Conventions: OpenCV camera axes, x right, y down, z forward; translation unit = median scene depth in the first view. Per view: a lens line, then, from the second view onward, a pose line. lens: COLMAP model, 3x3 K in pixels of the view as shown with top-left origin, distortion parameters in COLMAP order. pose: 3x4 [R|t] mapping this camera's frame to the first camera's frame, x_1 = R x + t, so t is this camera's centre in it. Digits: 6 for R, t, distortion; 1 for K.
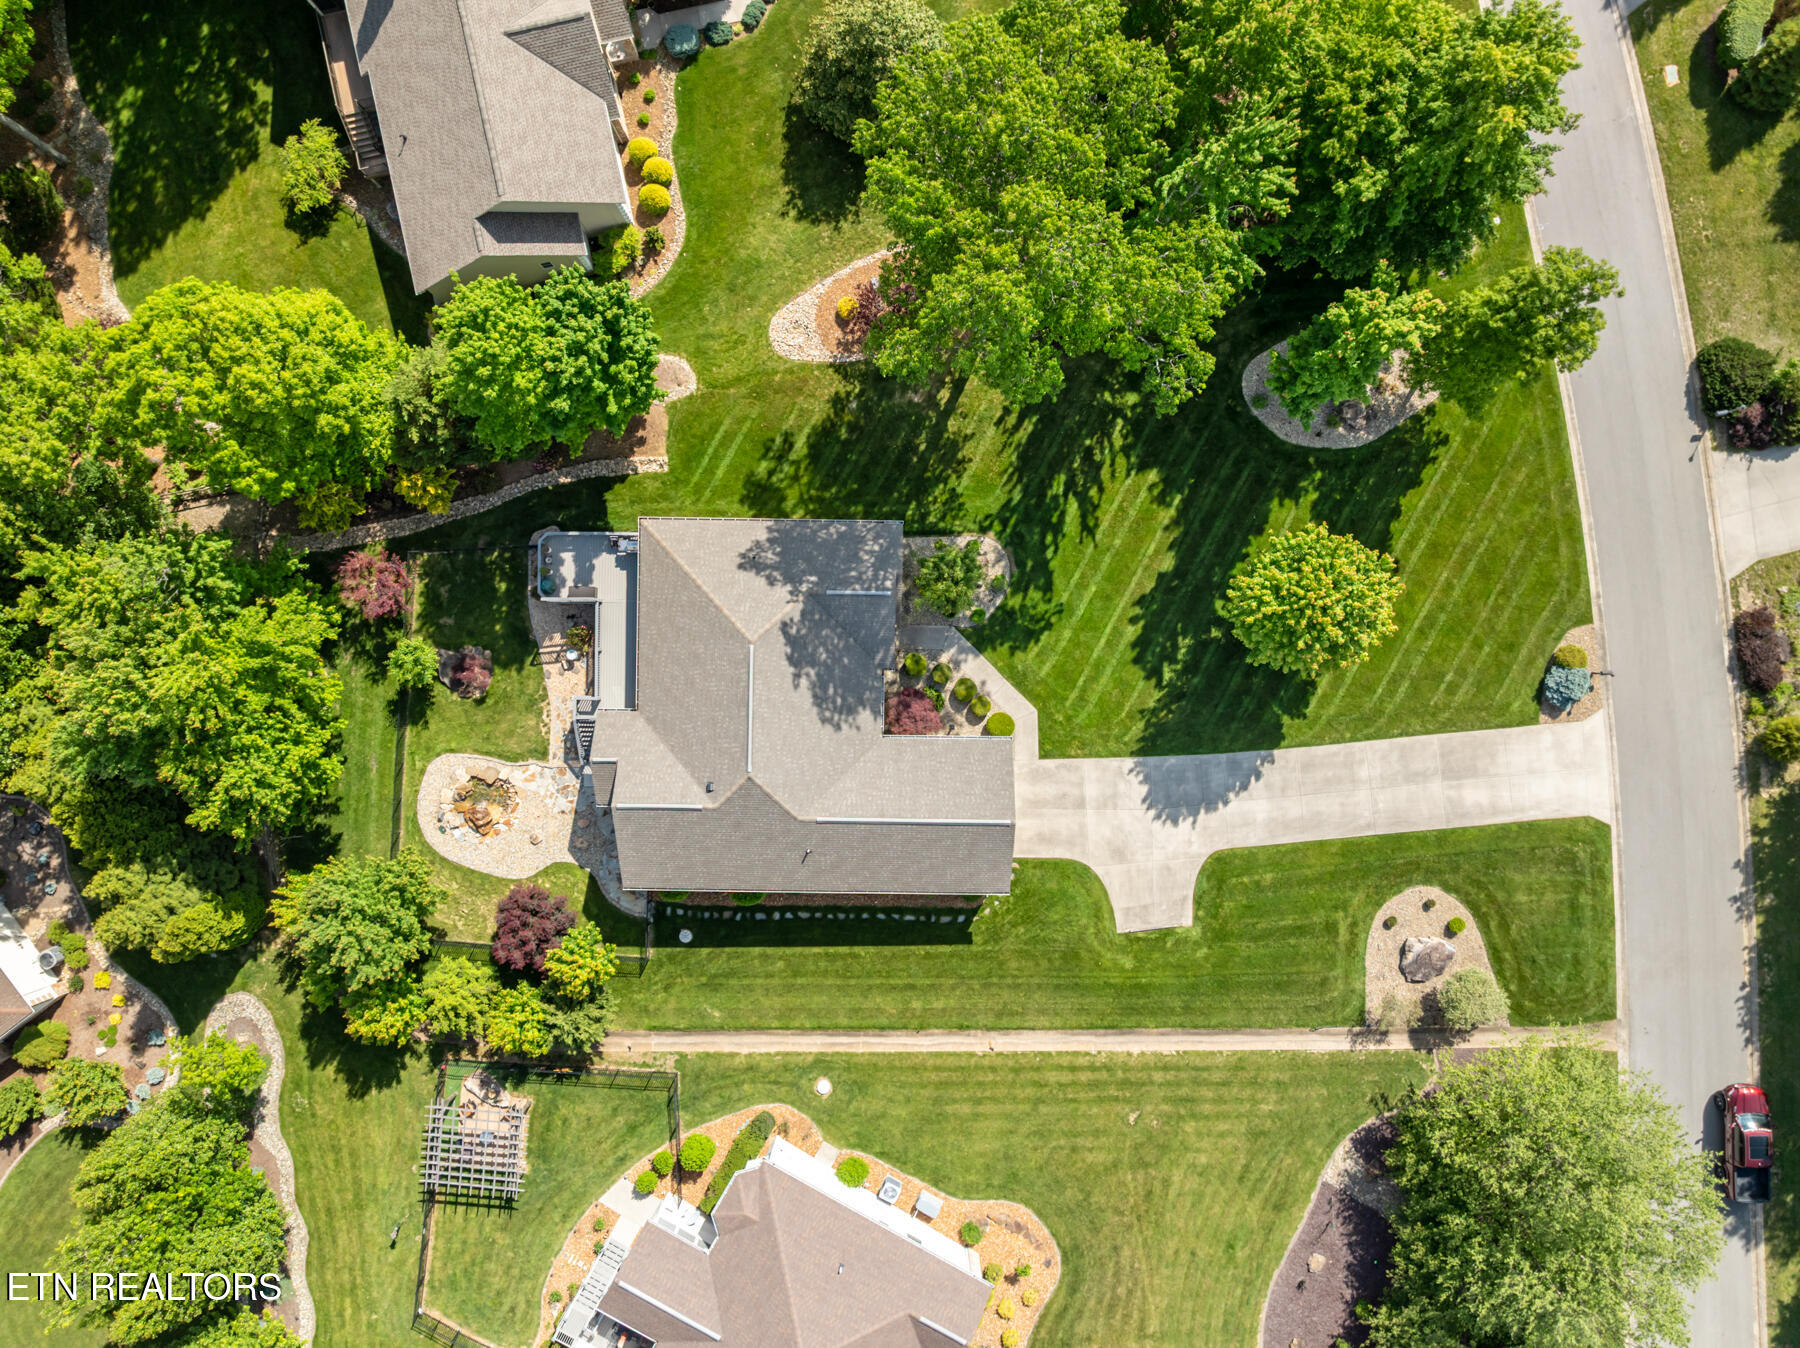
lens RADIAL K [[1259.1, 0, 900.0], [0, 1259.1, 674.0], [0, 0, 1]] dist [-0.012789, -0.043605]
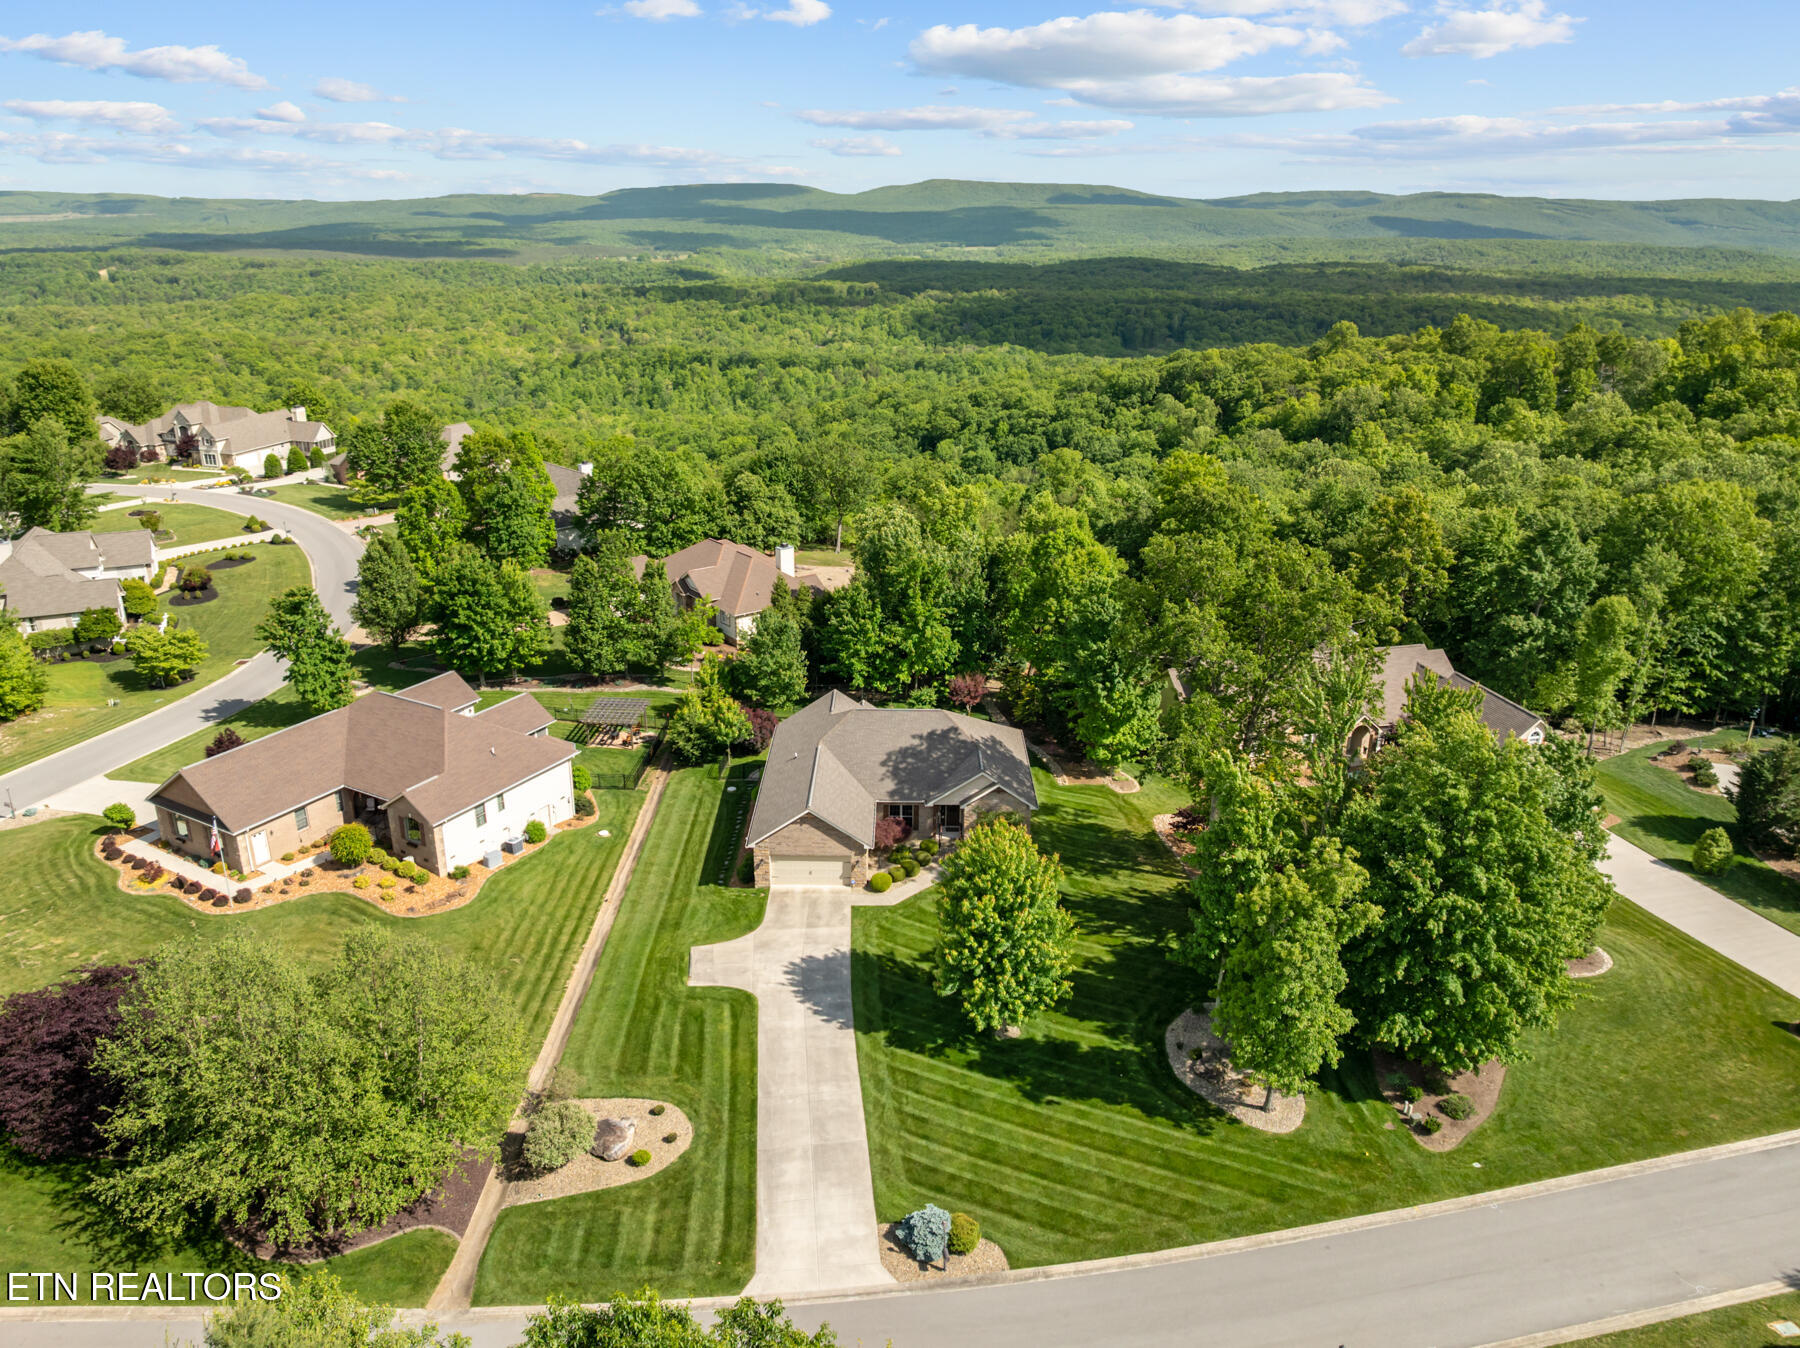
lens RADIAL K [[1264.8, 0, 915.6], [0, 1264.8, 651.2], [0, 0, 1]] dist [-0.033615, -0.002943]
pose [[0.020472, 0.325653, -0.945268, 1.137683], [-0.999657, -0.008794, -0.024680, 0.038578], [-0.016350, 0.945448, 0.325361, 0.395766]]
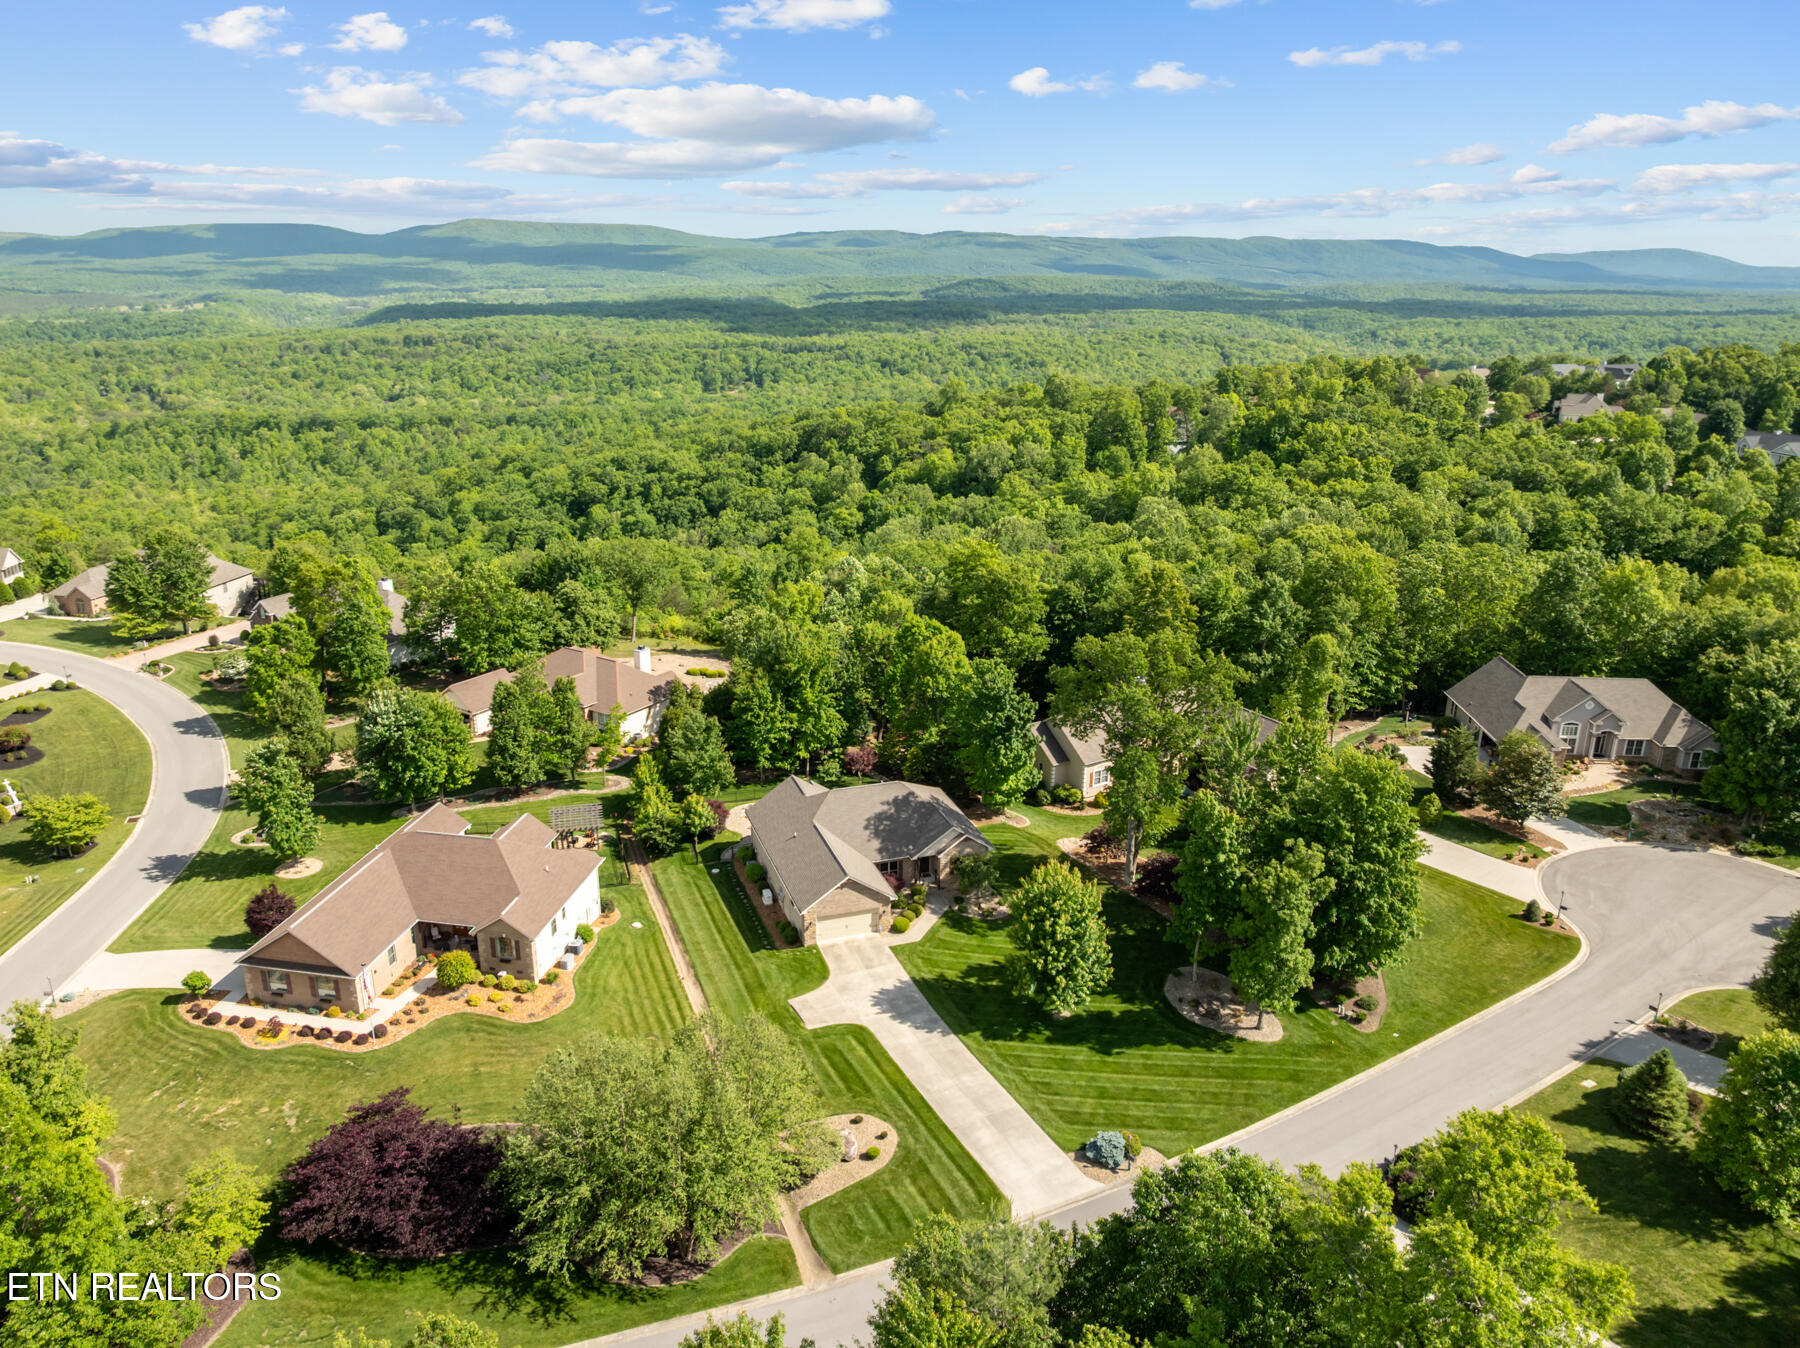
lens RADIAL K [[1259.1, 0, 900.0], [0, 1259.1, 674.0], [0, 0, 1]] dist [-0.012789, -0.043605]
pose [[0.352388, 0.299798, -0.886535, 1.323963], [-0.935667, 0.093940, -0.340150, 0.522518], [-0.018695, 0.949366, 0.313614, 0.235081]]
